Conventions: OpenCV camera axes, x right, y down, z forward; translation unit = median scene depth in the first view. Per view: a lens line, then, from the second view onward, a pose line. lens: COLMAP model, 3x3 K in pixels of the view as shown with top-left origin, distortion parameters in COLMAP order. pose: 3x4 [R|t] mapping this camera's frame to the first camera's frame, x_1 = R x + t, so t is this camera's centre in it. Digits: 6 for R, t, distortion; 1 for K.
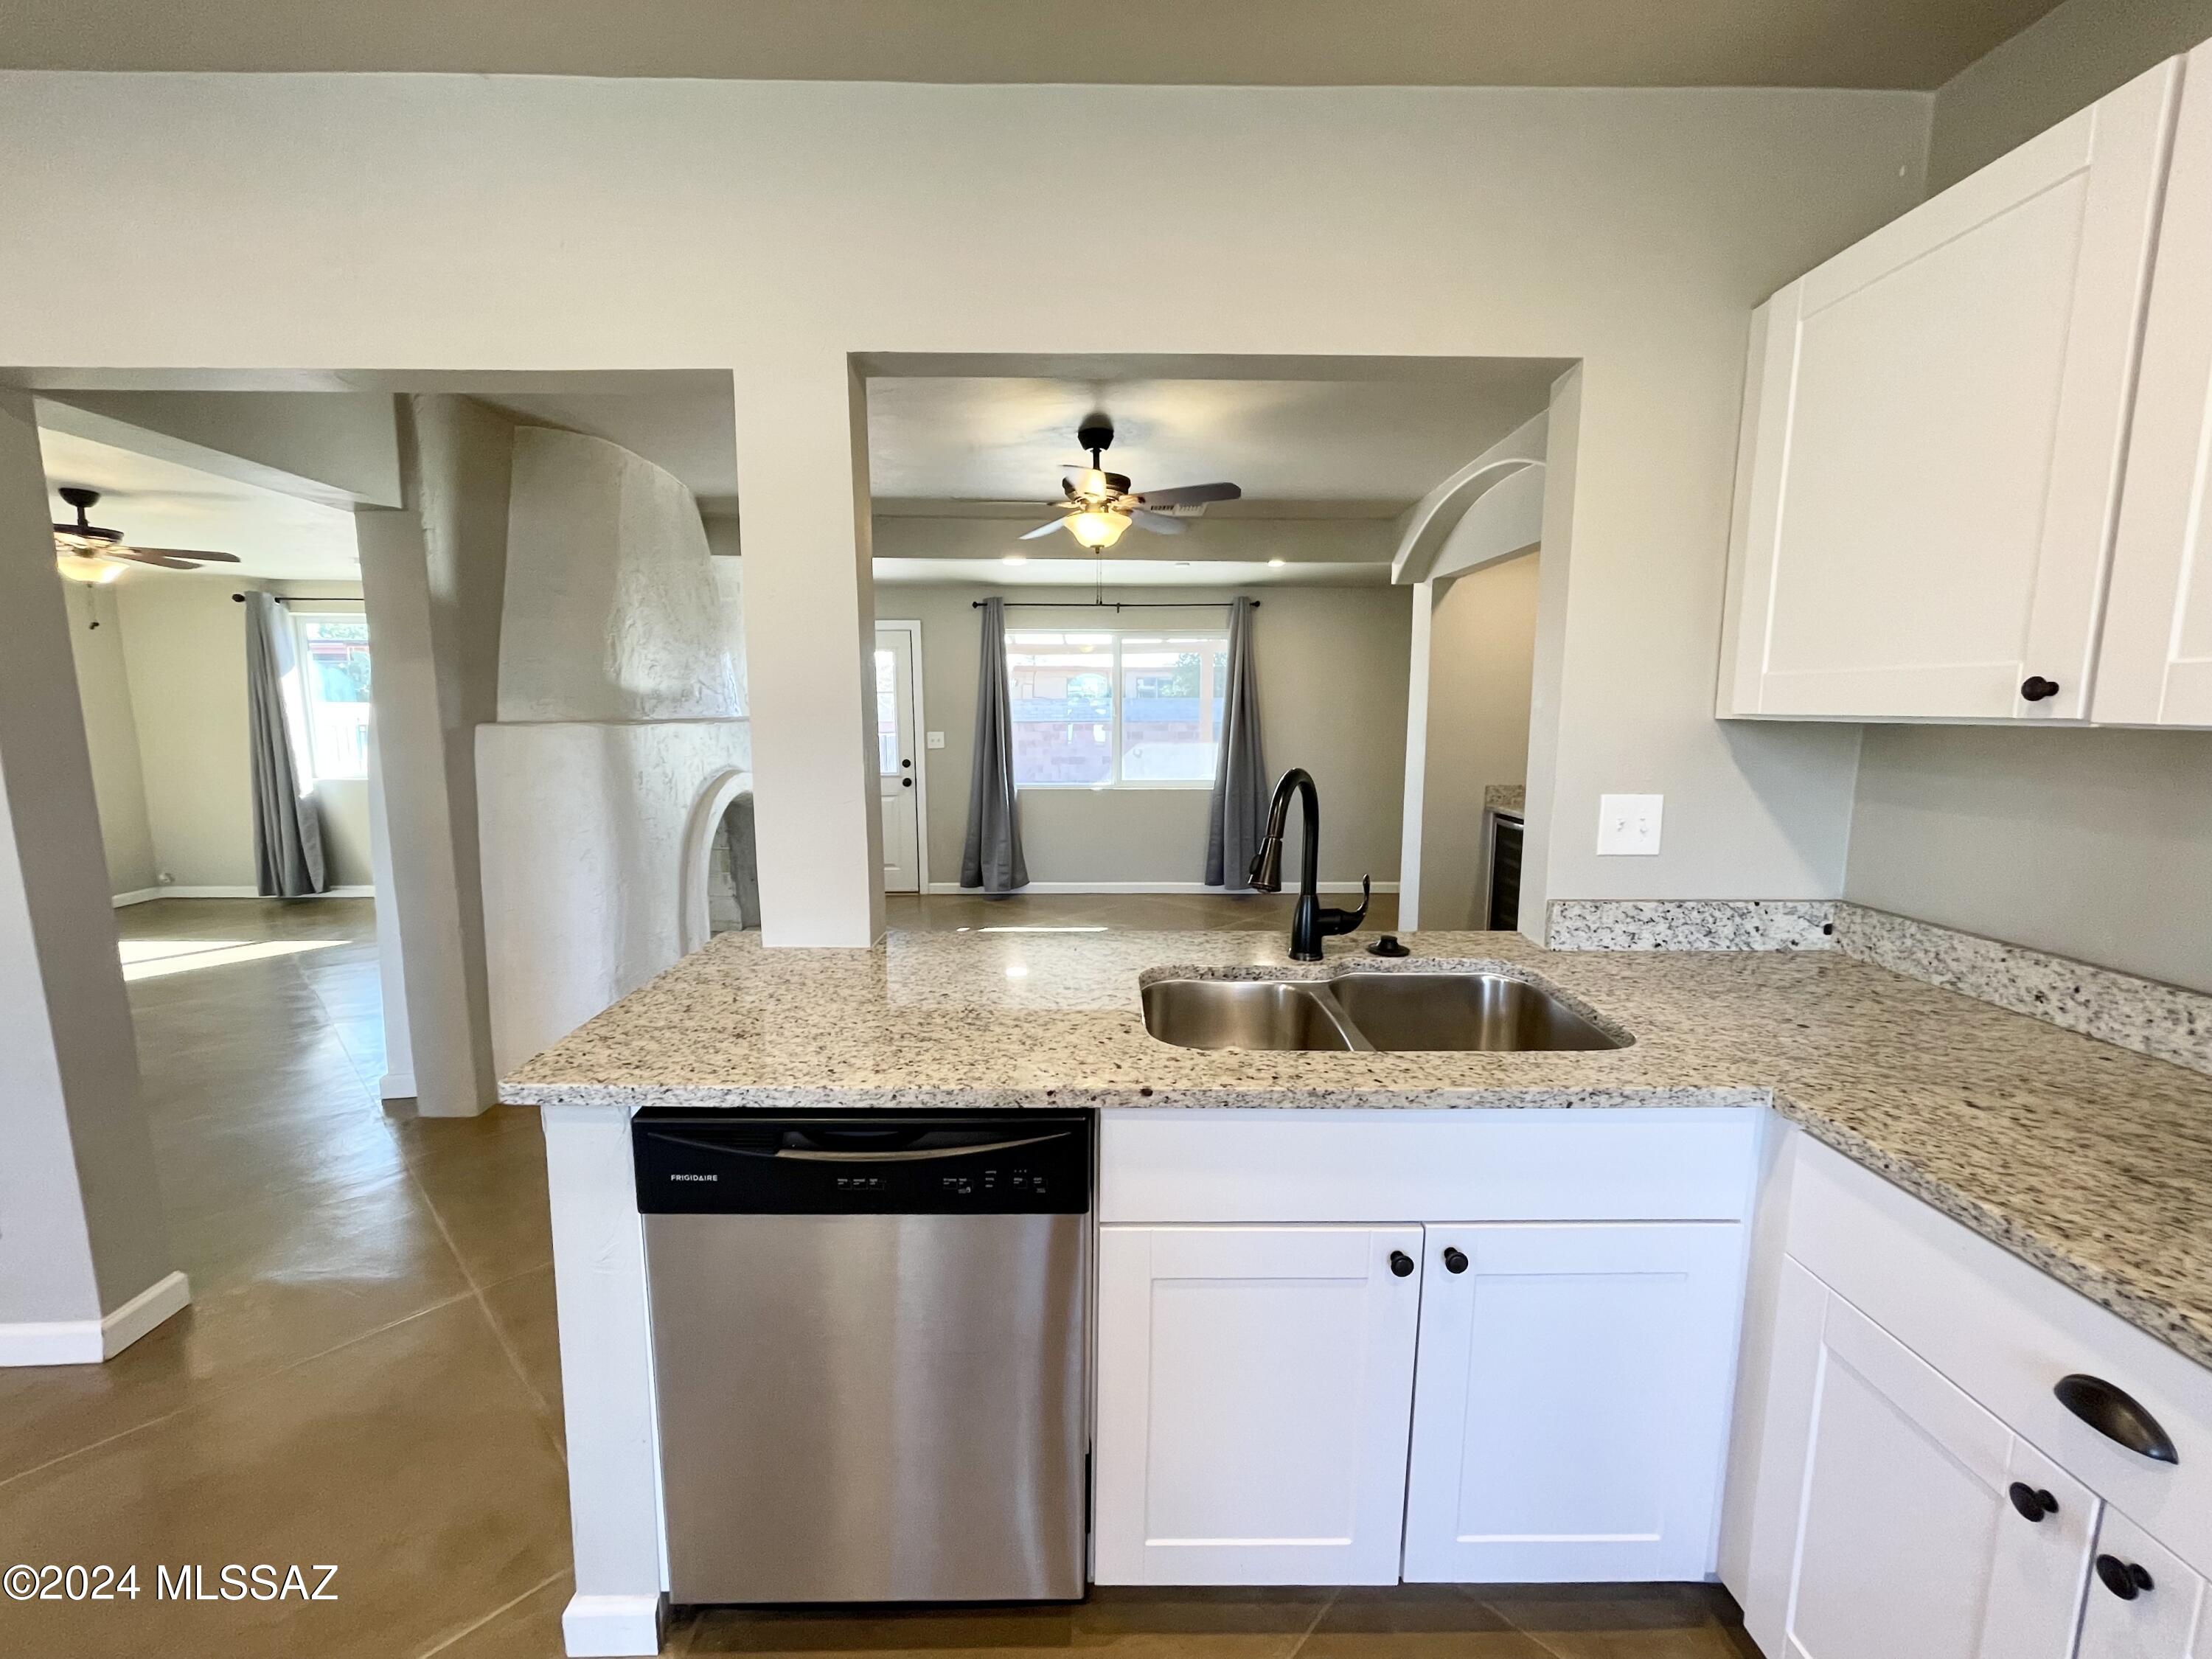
lens RADIAL K [[895.6, 0, 1116.2], [0, 895.6, 825.0], [0, 0, 1]] dist [-0.000913, 0.000238]
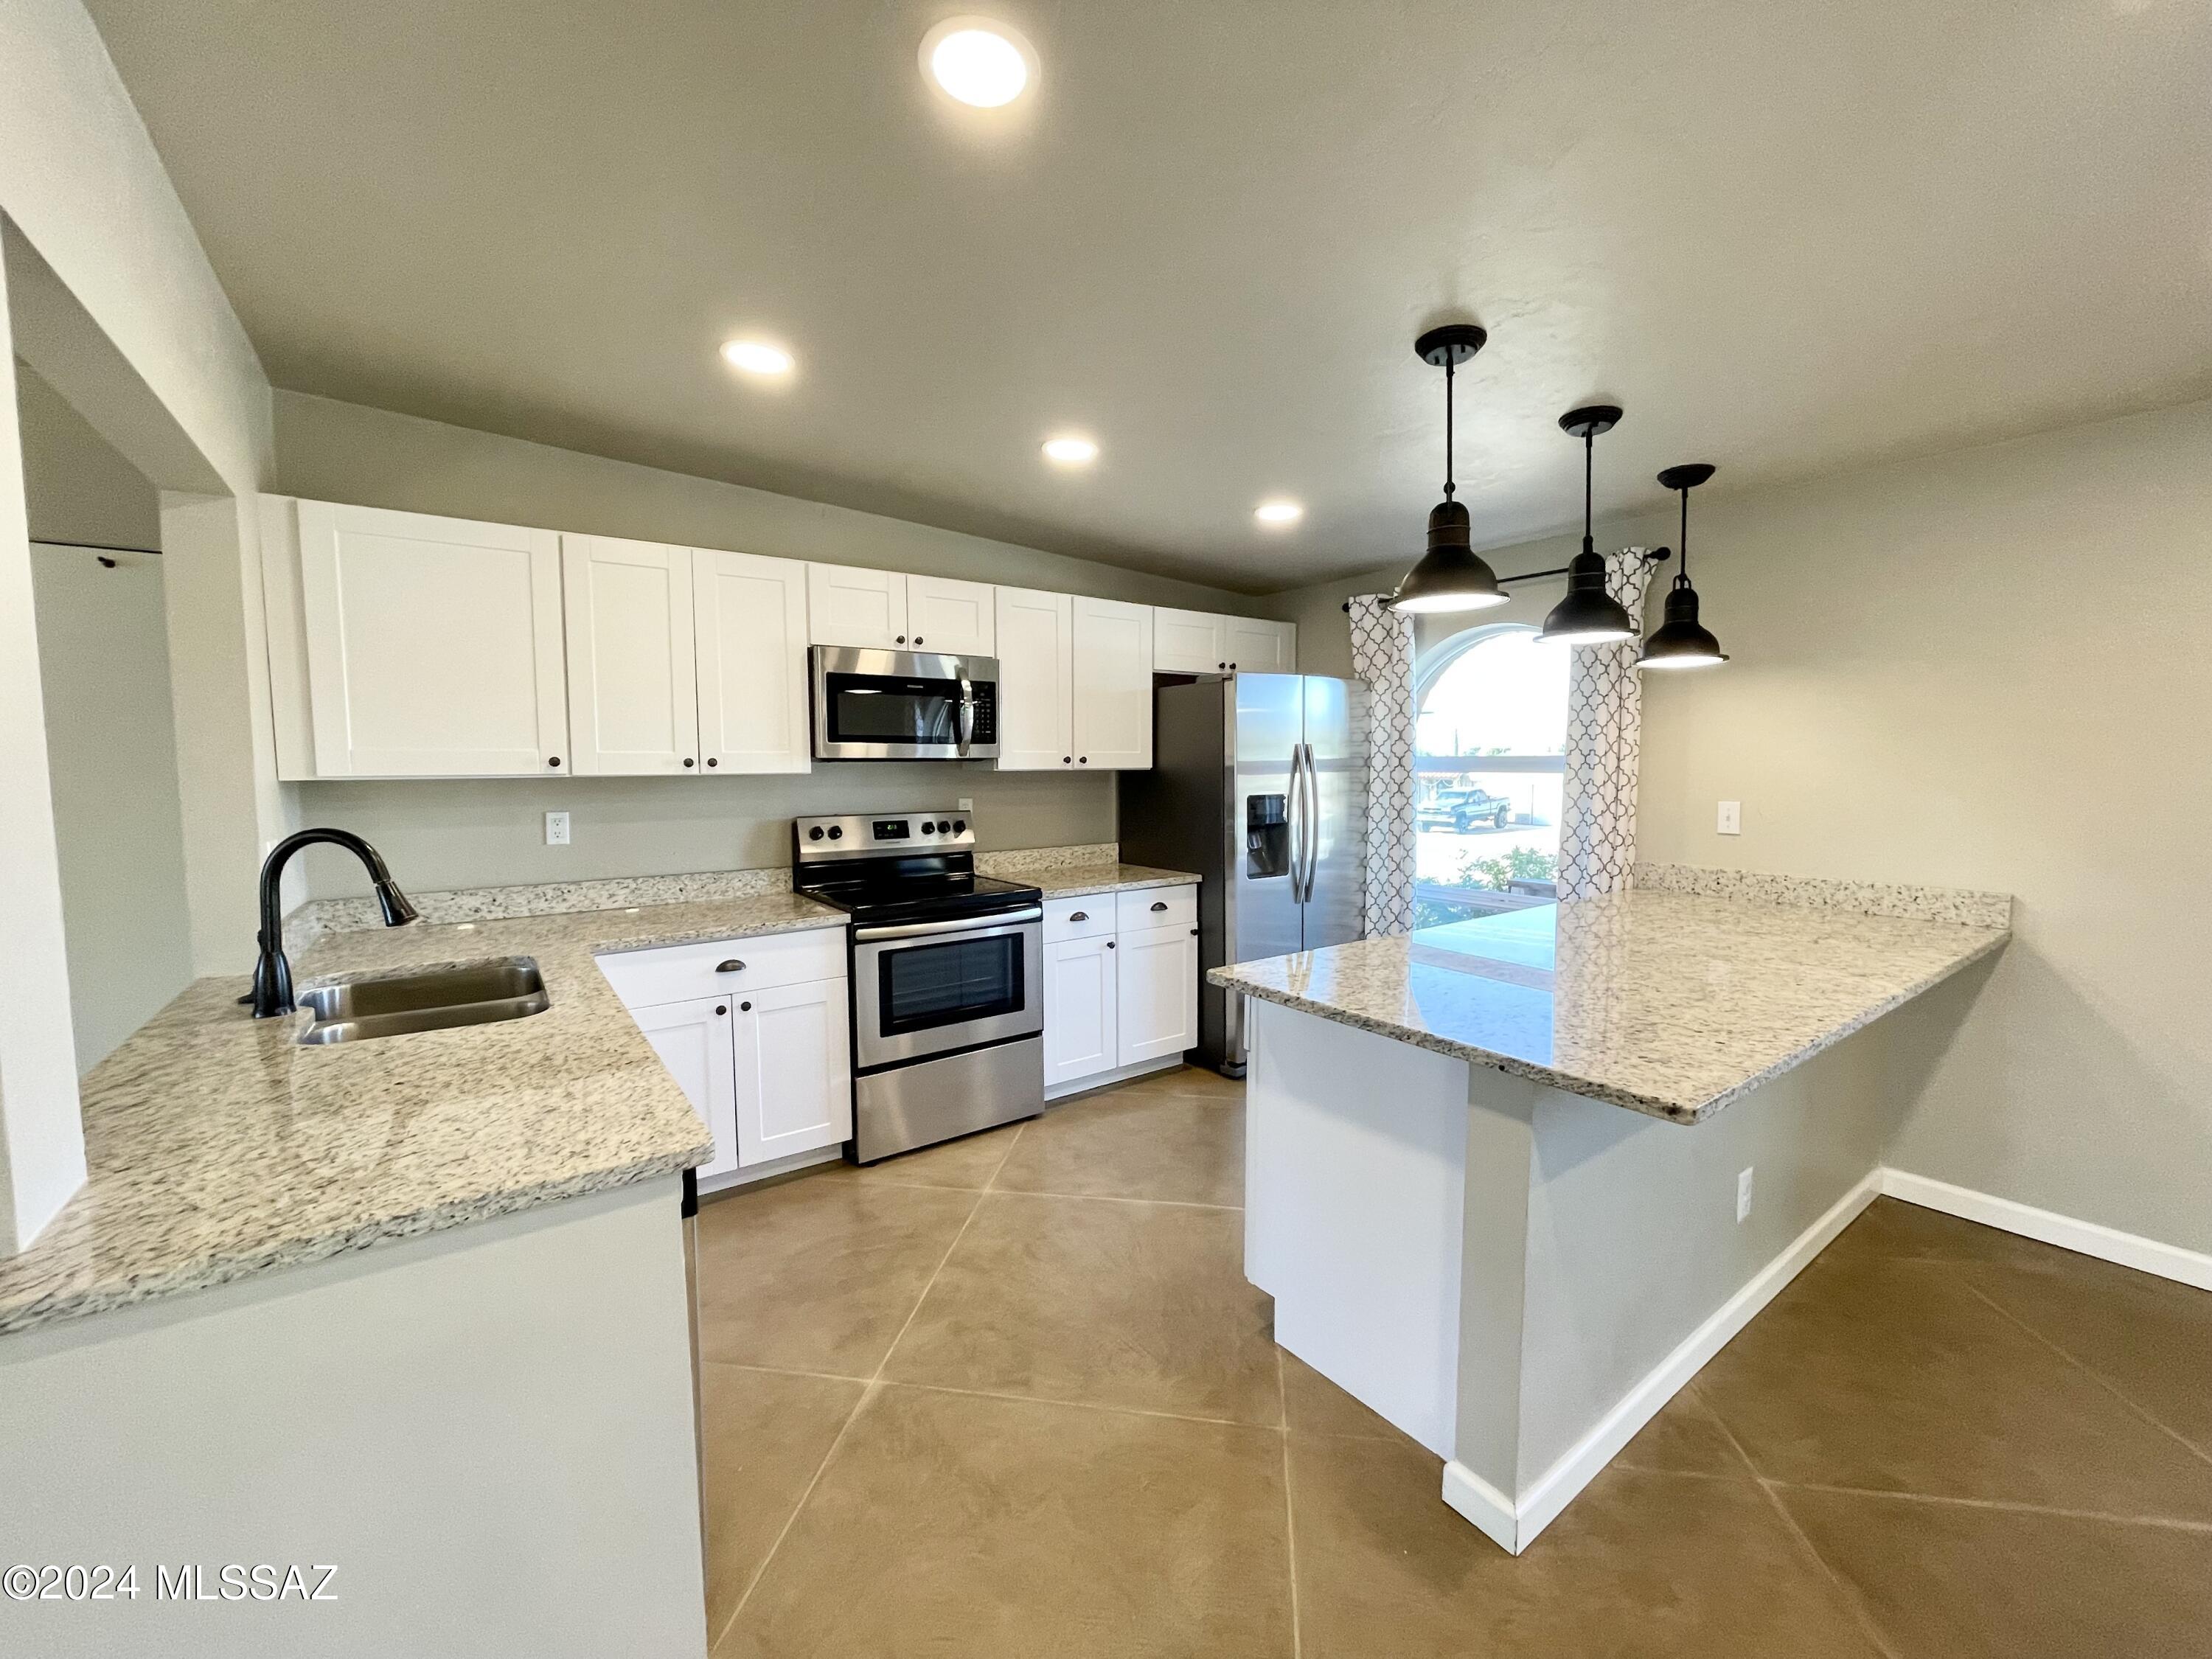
lens RADIAL K [[895.6, 0, 1106.1], [0, 895.6, 825.9], [0, 0, 1]] dist [-0.000913, 0.000238]
pose [[-0.575597, -0.056401, 0.815786, -1.508436], [0.112398, 0.982693, 0.147246, -0.142133], [-0.809972, 0.176447, -0.559296, 0.974145]]
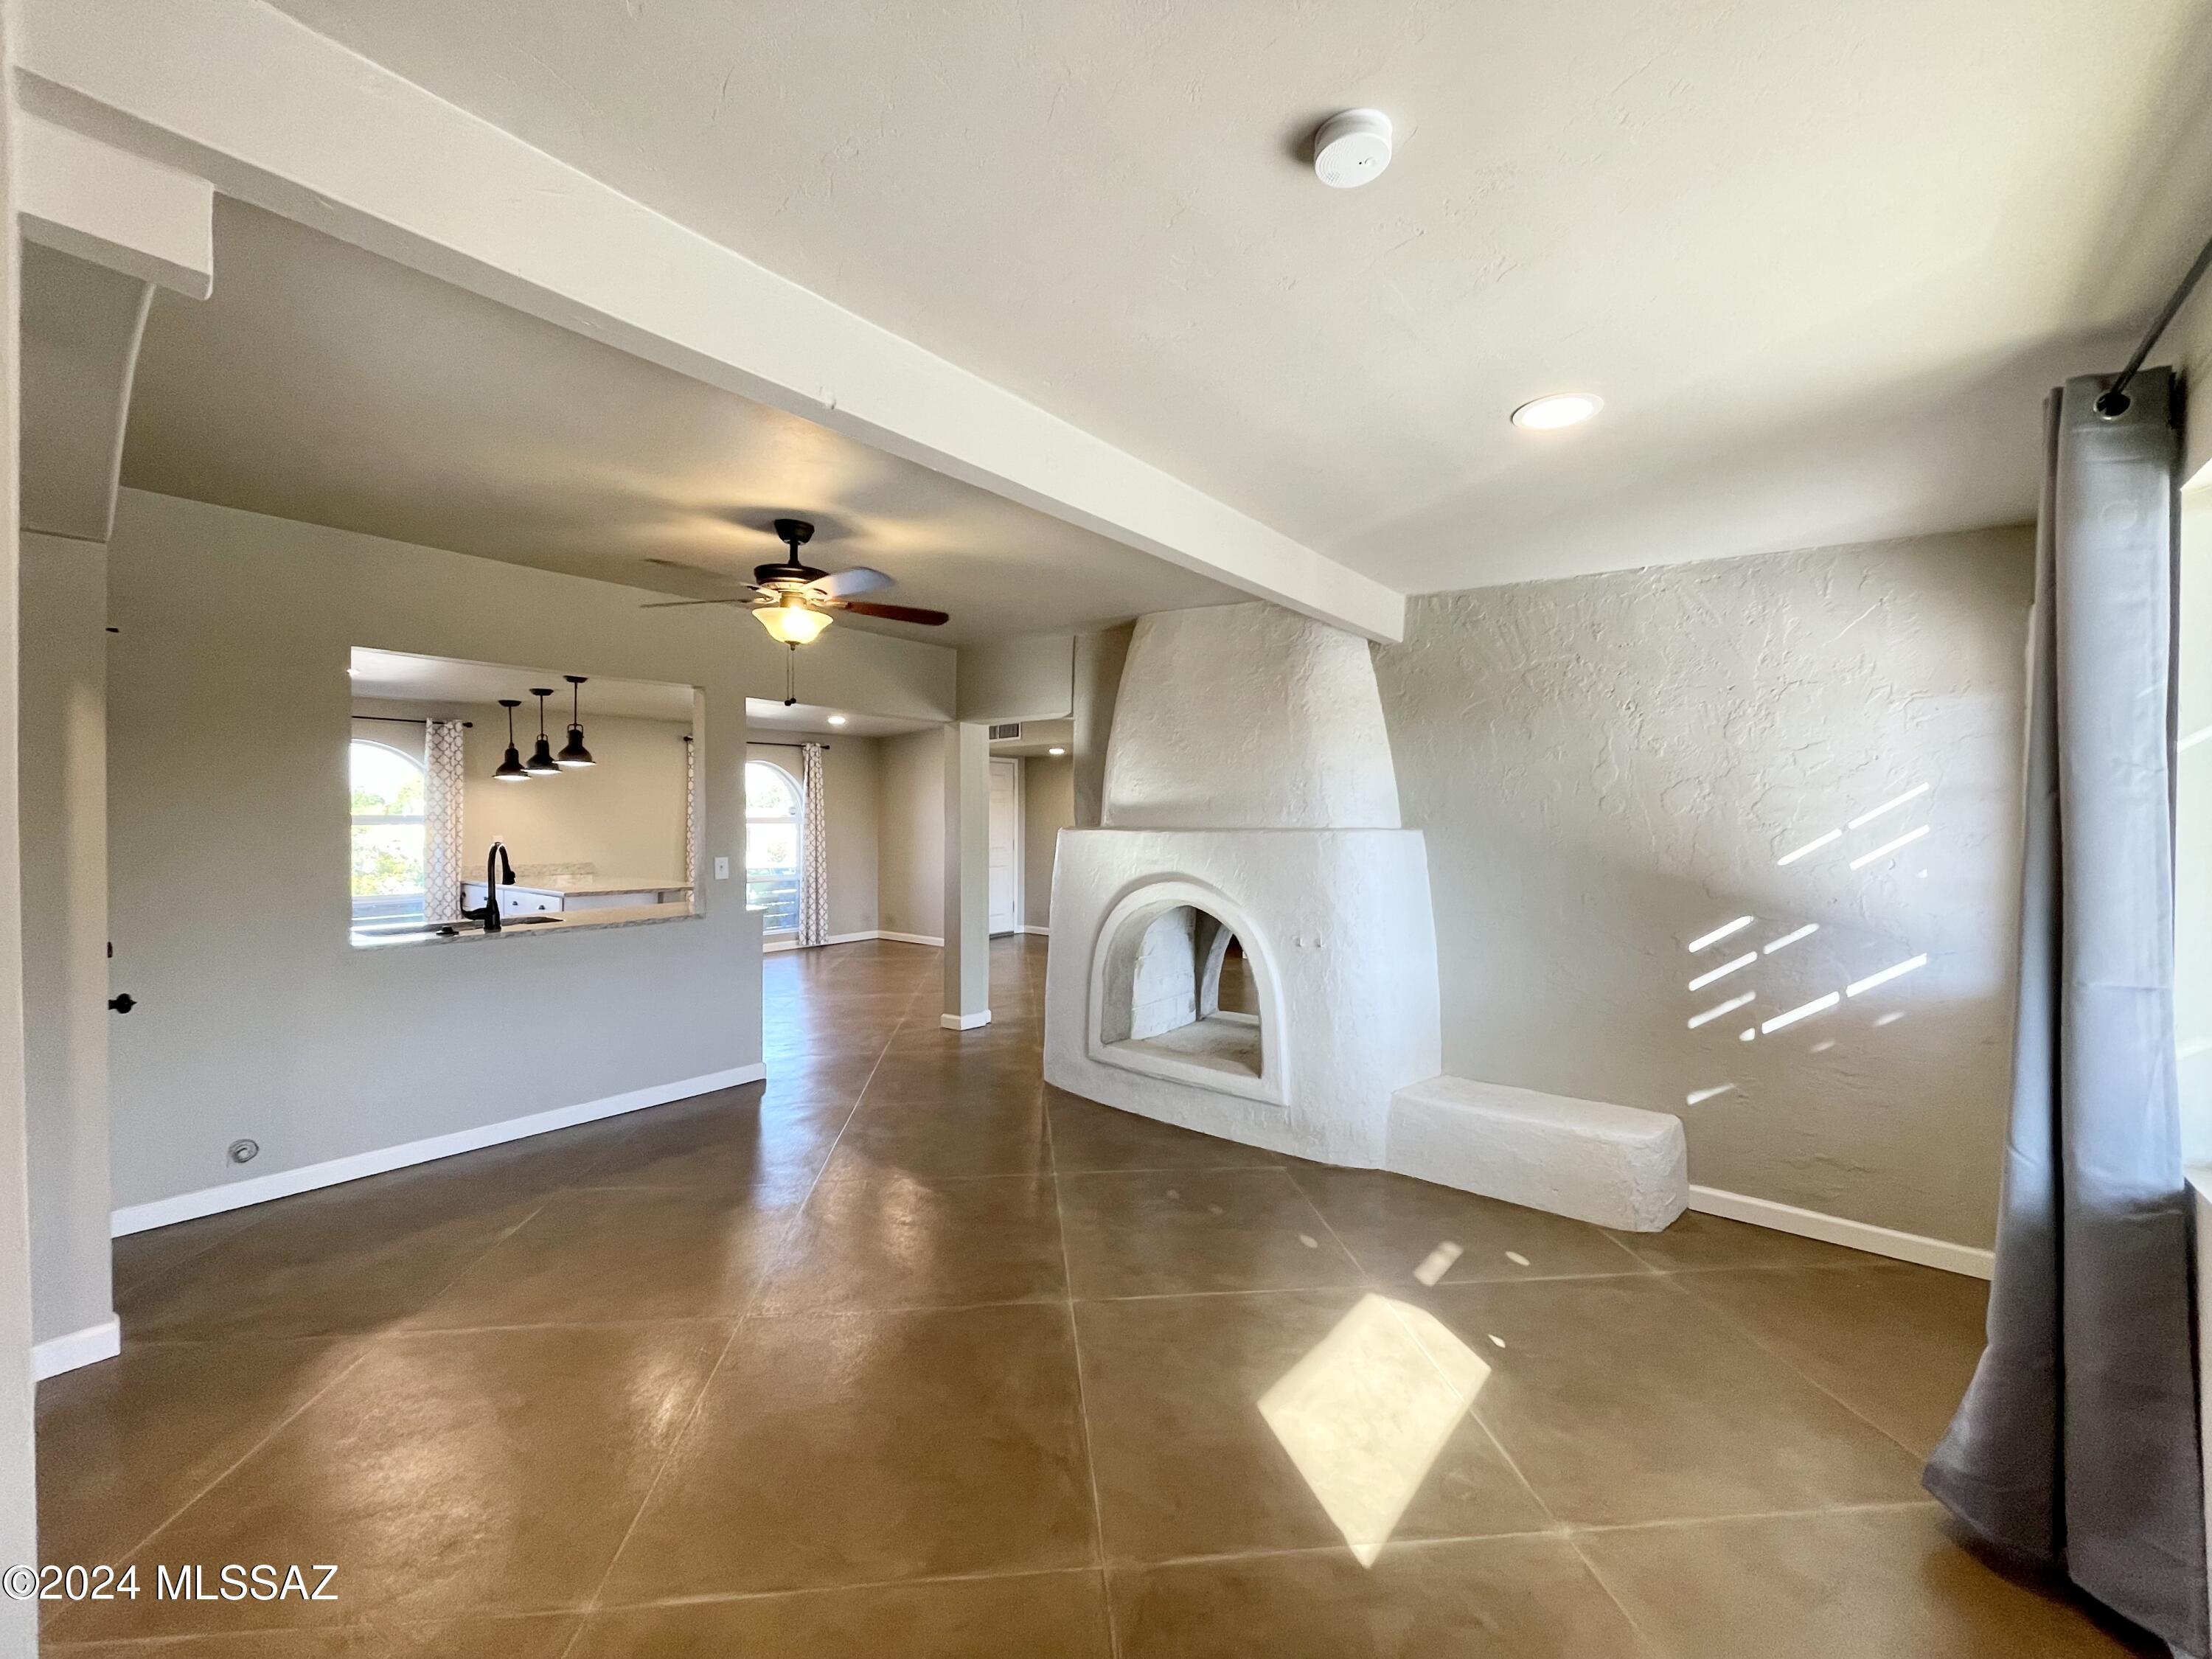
lens RADIAL K [[895.6, 0, 1106.2], [0, 895.6, 827.9], [0, 0, 1]] dist [-0.000913, 0.000238]
pose [[-0.663582, 0.004800, -0.748088, 1.067332], [-0.099113, 0.990600, 0.094273, -0.609337], [0.741509, 0.136703, -0.656869, 4.688729]]
